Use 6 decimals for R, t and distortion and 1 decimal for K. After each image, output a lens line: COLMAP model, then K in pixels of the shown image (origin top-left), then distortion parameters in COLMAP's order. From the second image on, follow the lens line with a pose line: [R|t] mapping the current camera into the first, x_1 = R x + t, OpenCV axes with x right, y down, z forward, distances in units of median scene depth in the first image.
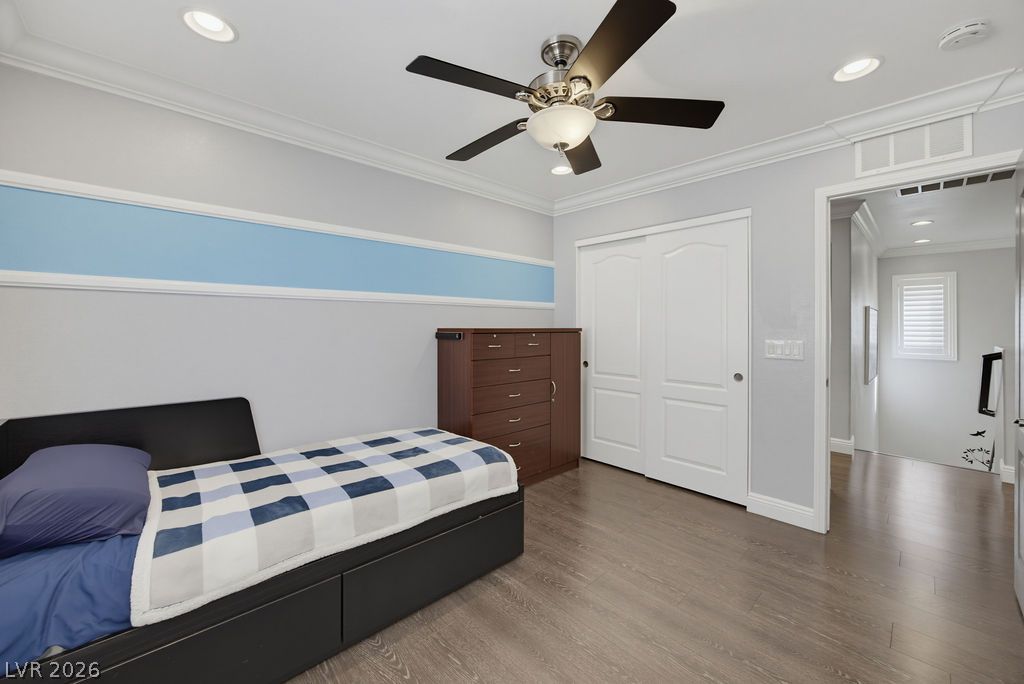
lens RADIAL K [[399.2, 0, 512.0], [0, 399.2, 342.0], [0, 0, 1]] dist [-0.004292, -0.000011]
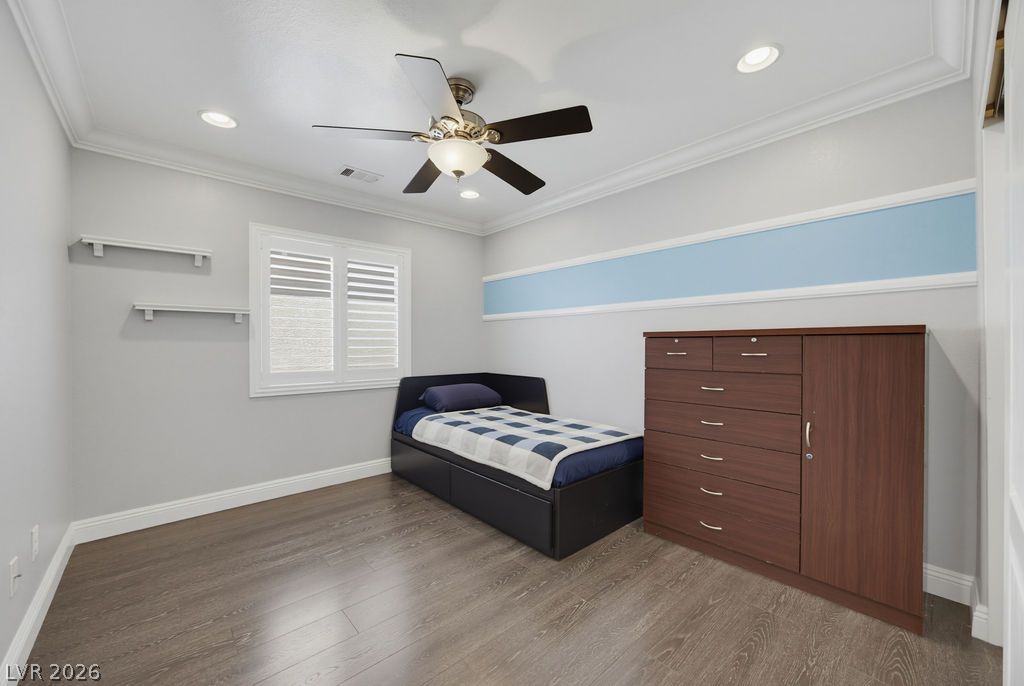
lens RADIAL K [[399.2, 0, 512.0], [0, 399.2, 343.0], [0, 0, 1]] dist [-0.004292, -0.000011]
pose [[-0.017552, 0.014075, -0.999747, 0.819103], [-0.012849, 0.999815, 0.014302, -0.019304], [0.999763, 0.013097, -0.017368, 0.724101]]
